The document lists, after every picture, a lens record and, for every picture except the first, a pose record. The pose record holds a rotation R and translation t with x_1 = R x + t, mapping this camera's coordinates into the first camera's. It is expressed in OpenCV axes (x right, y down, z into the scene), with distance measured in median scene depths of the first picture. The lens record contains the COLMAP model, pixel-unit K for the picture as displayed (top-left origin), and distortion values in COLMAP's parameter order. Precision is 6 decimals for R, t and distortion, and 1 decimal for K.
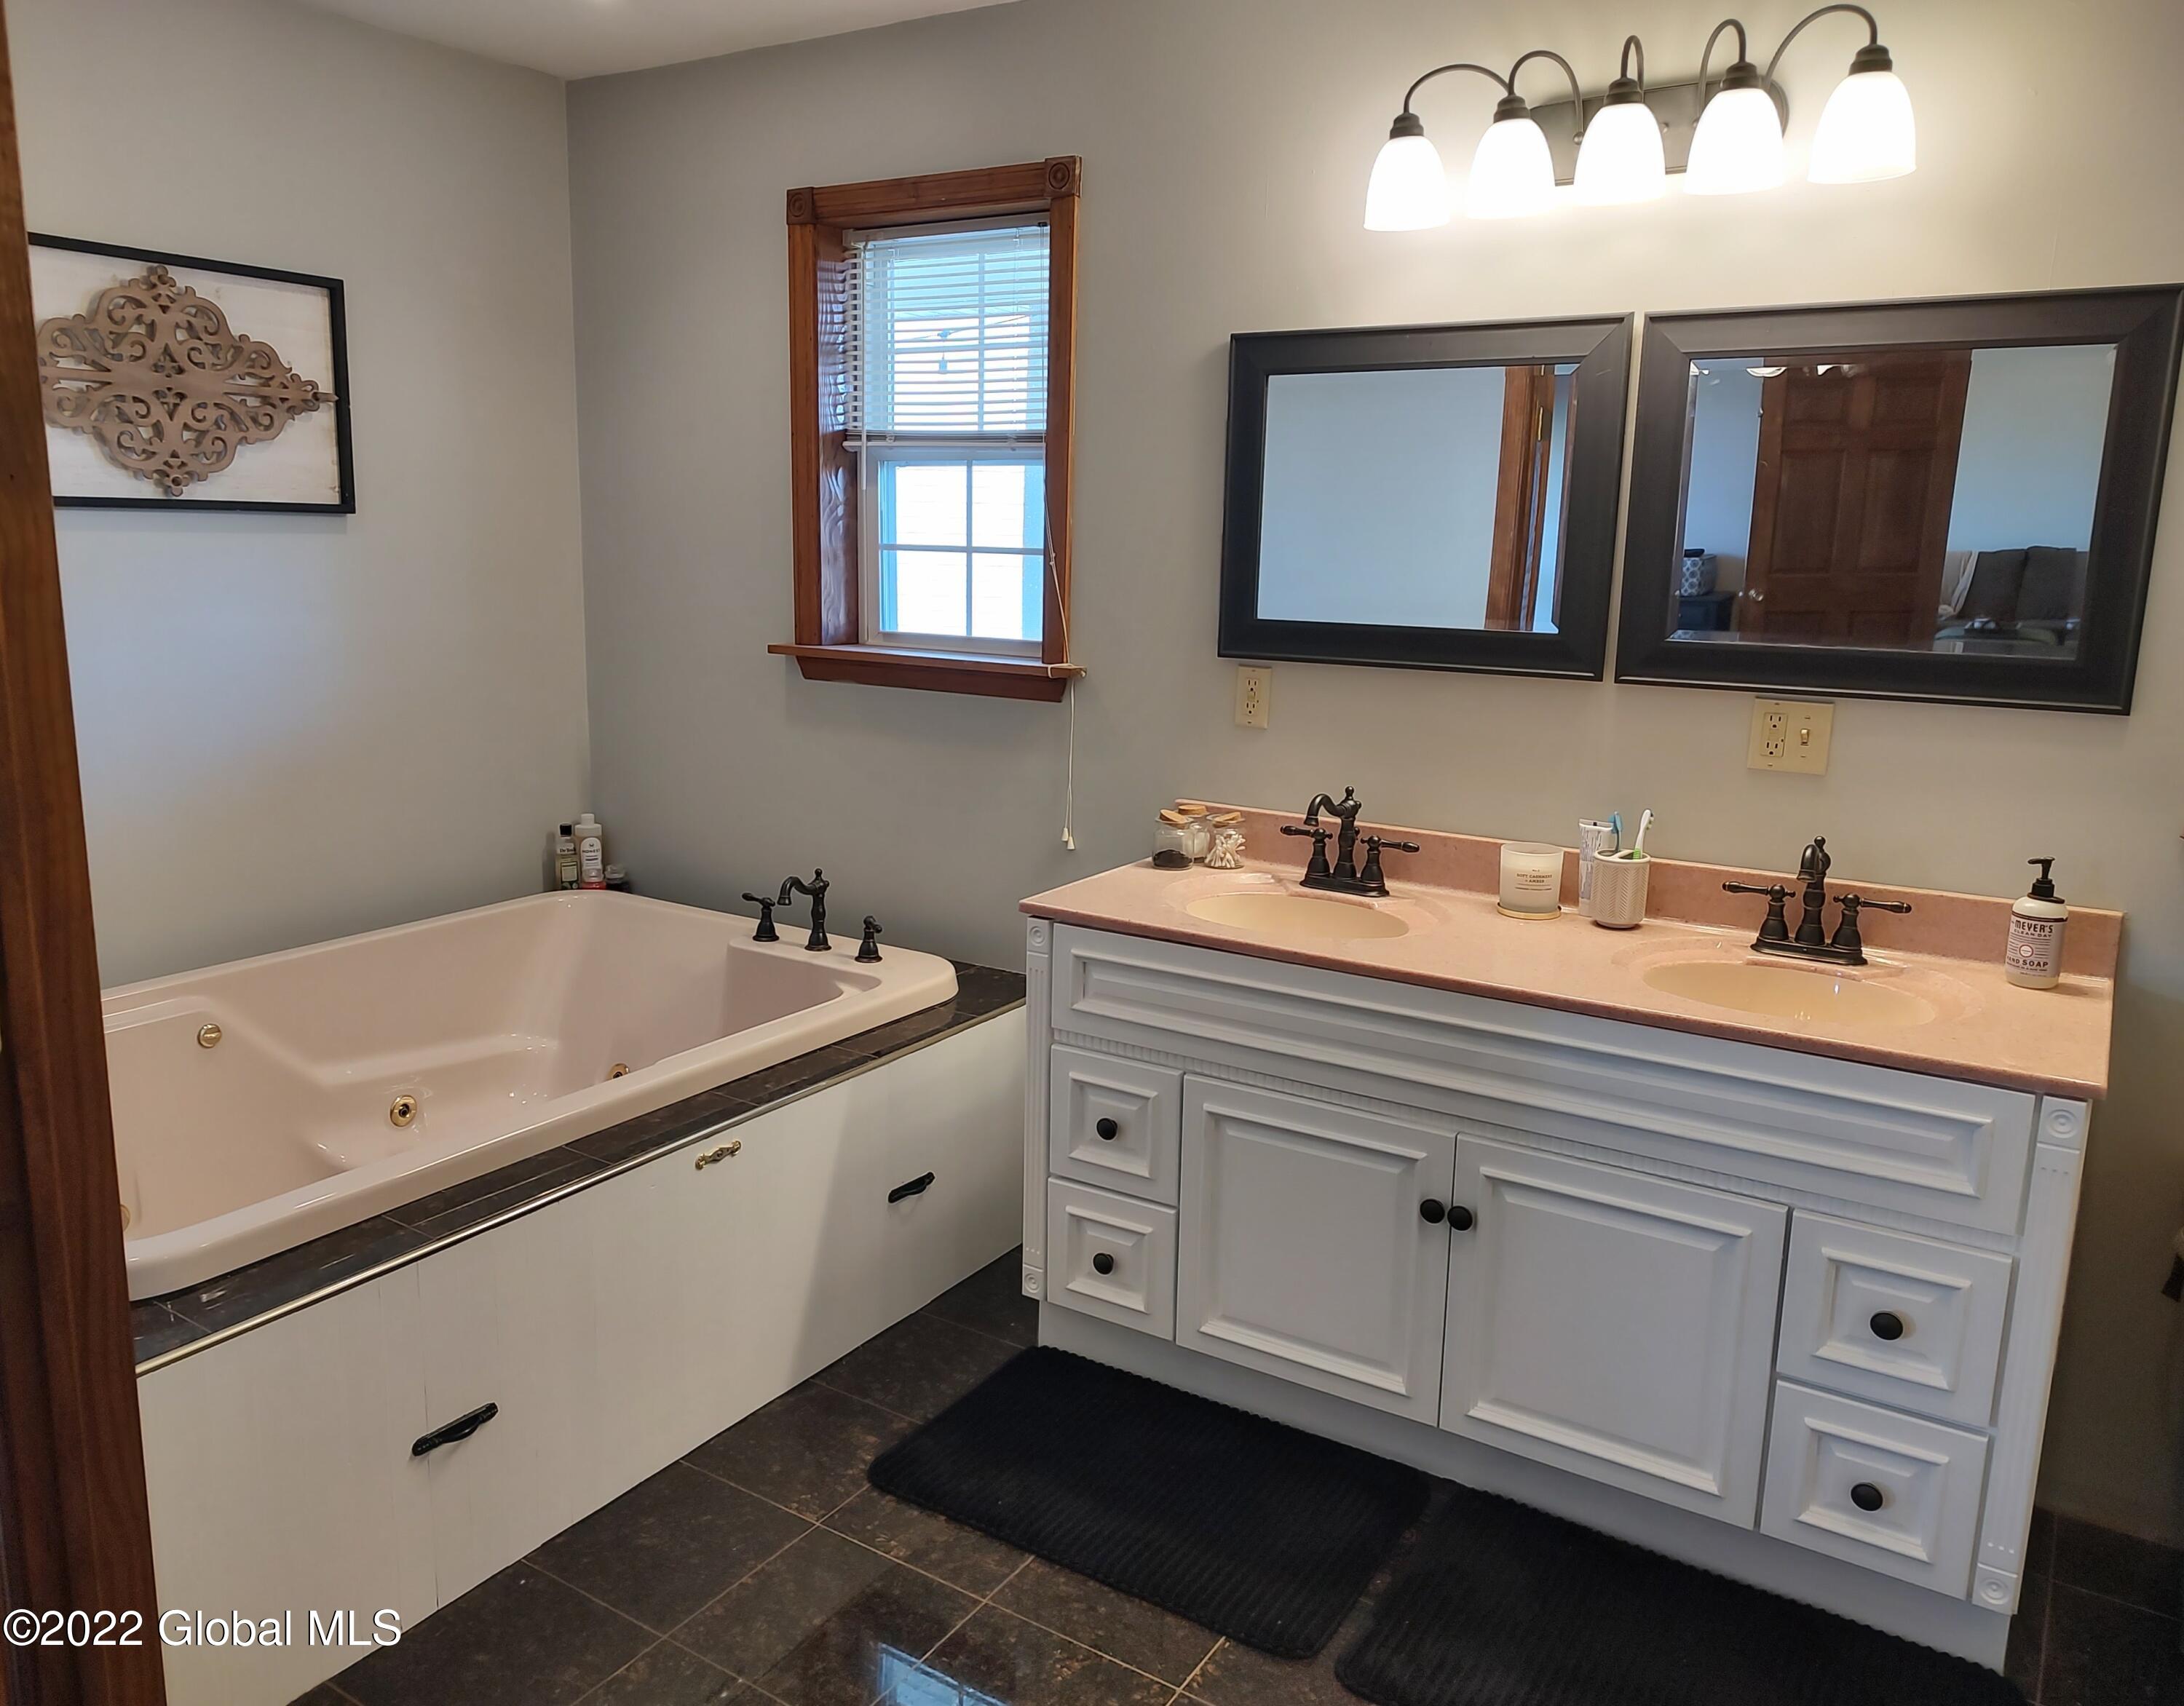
lens RADIAL K [[1557.6, 0, 1082.7], [0, 1557.6, 844.2], [0, 0, 1]] dist [-0.002996, -0.003641]
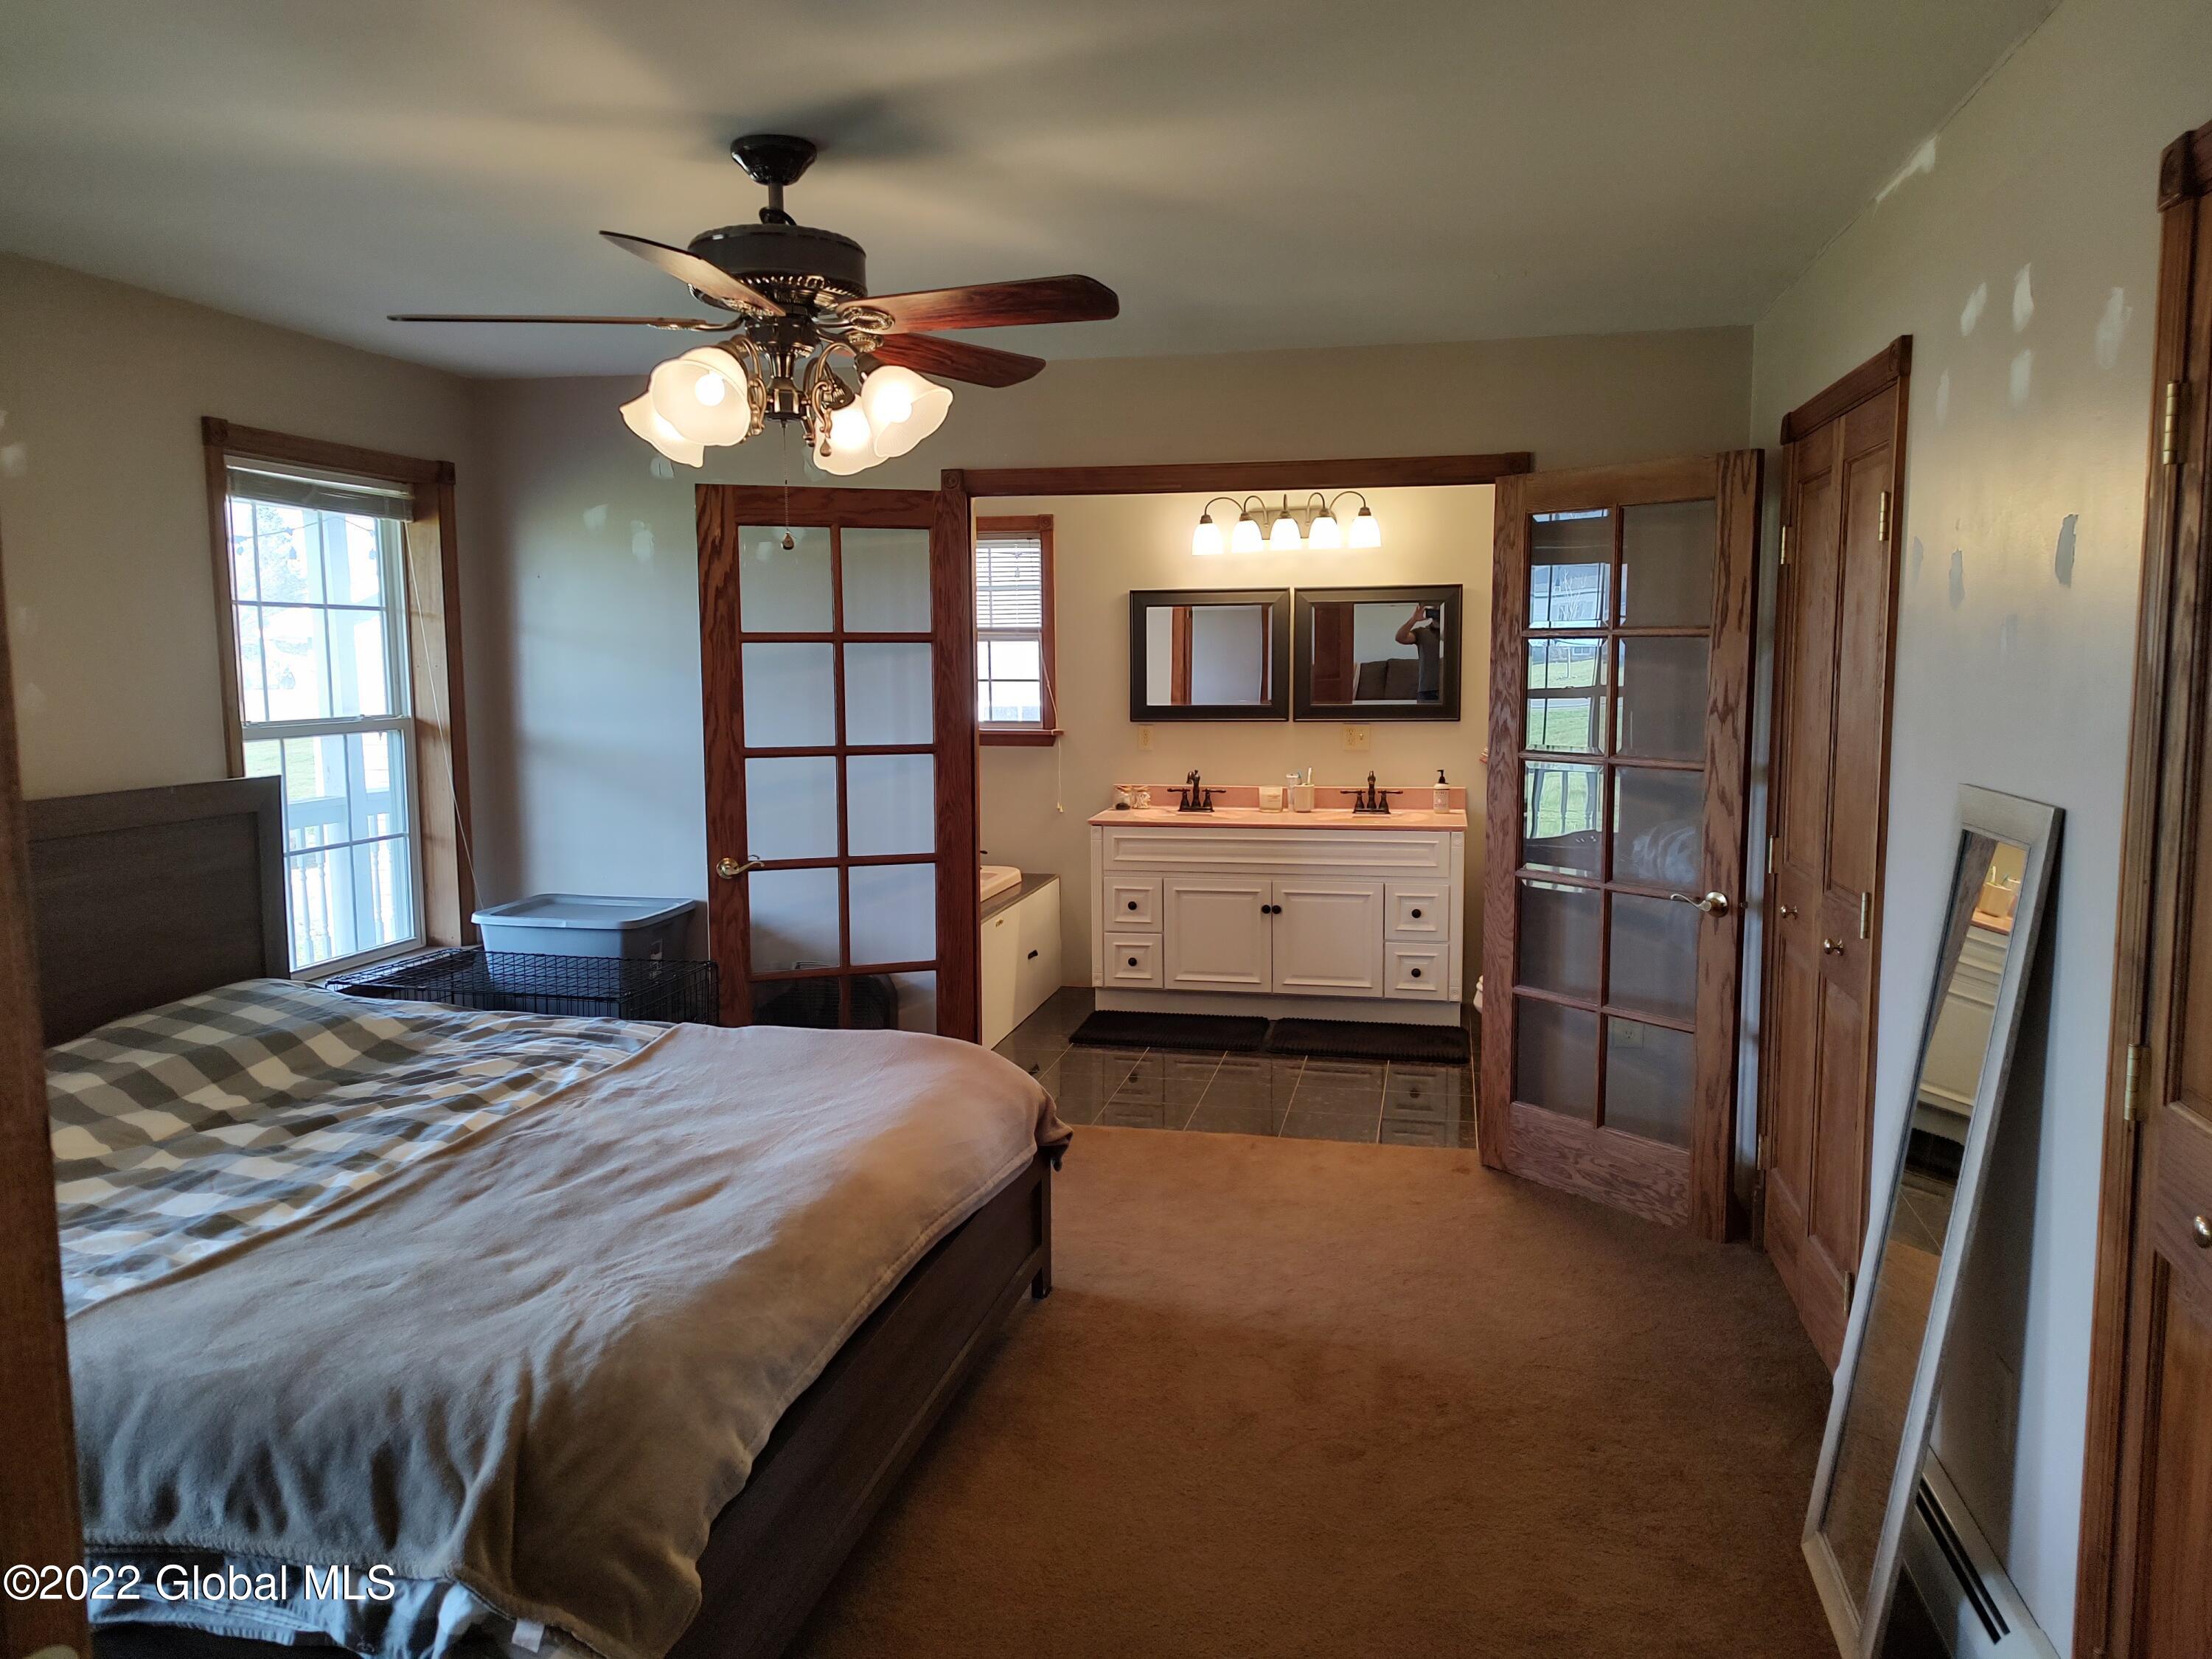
lens RADIAL K [[1561.4, 0, 1111.0], [0, 1561.4, 830.9], [0, 0, 1]] dist [0.031438, -0.028274]
pose [[0.927780, -0.062664, 0.367828, -0.955214], [0.094711, 0.993061, -0.069714, 0.240640], [-0.360907, 0.099517, 0.927277, -1.364621]]
